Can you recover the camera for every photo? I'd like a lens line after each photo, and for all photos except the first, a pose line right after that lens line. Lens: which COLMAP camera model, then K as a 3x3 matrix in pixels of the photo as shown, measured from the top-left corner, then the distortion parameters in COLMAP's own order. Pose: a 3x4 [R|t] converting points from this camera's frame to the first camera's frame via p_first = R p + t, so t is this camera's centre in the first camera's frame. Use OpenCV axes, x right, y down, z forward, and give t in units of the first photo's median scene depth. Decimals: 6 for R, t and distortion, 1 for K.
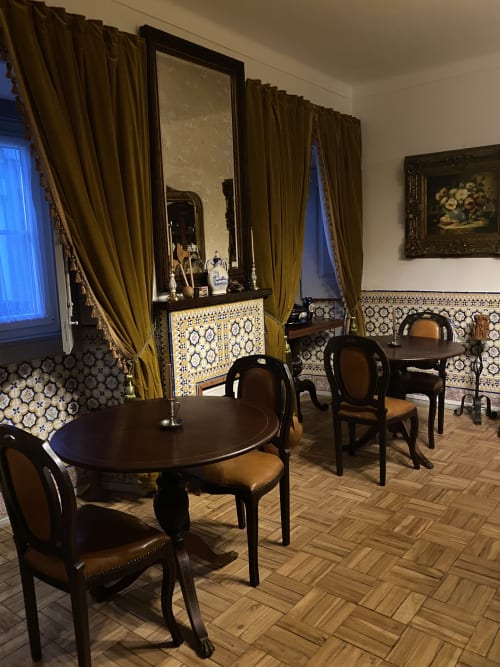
lens RADIAL K [[545.1, 0, 251.4], [0, 545.1, 330.3], [0, 0, 1]] dist [0.048546, -0.006606]
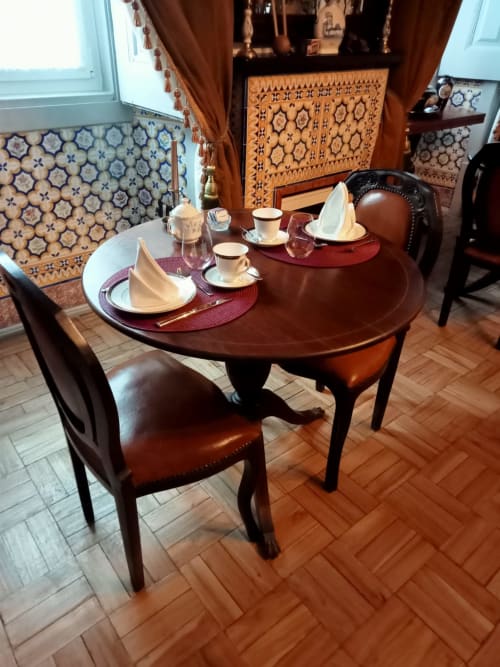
lens RADIAL K [[490.5, 0, 245.8], [0, 490.5, 332.0], [0, 0, 1]] dist [0.023543, -0.004436]
pose [[0.973671, 0.176073, -0.144785, -0.007191], [-0.099080, 0.898888, 0.426829, -0.009075], [0.205299, -0.401245, 0.892667, 0.312606]]
